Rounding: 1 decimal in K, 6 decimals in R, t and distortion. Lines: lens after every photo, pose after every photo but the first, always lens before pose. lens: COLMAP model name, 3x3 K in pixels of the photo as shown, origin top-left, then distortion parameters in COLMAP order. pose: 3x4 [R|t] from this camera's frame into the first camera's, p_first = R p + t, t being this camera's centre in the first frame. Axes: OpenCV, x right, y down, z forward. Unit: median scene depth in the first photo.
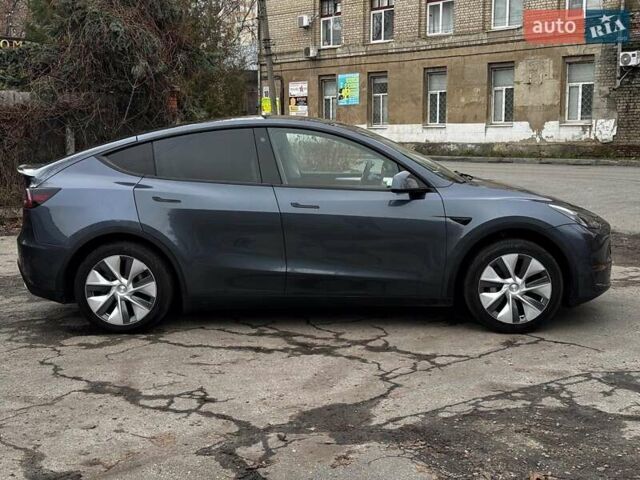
lens RADIAL K [[899.7, 0, 320.0], [0, 899.7, 240.0], [0, 0, 1]] dist [0.142370, -0.107936]
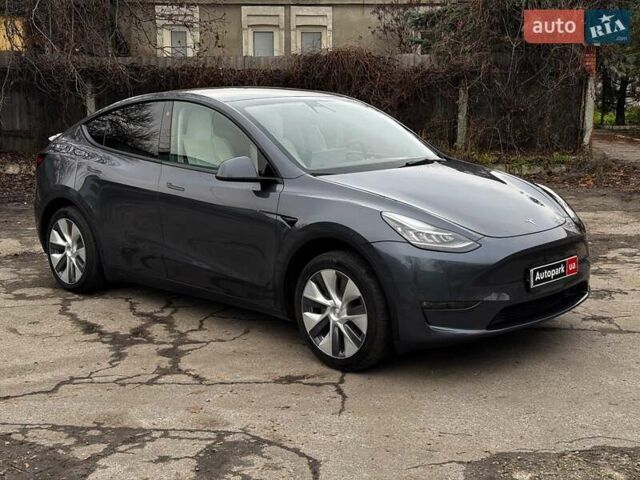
lens RADIAL K [[899.7, 0, 320.0], [0, 899.7, 240.0], [0, 0, 1]] dist [0.142370, -0.107936]
pose [[0.733644, 0.121214, -0.668635, 0.785720], [-0.083372, 0.992584, 0.088464, -0.085511], [0.674400, -0.009156, 0.738309, 0.444678]]
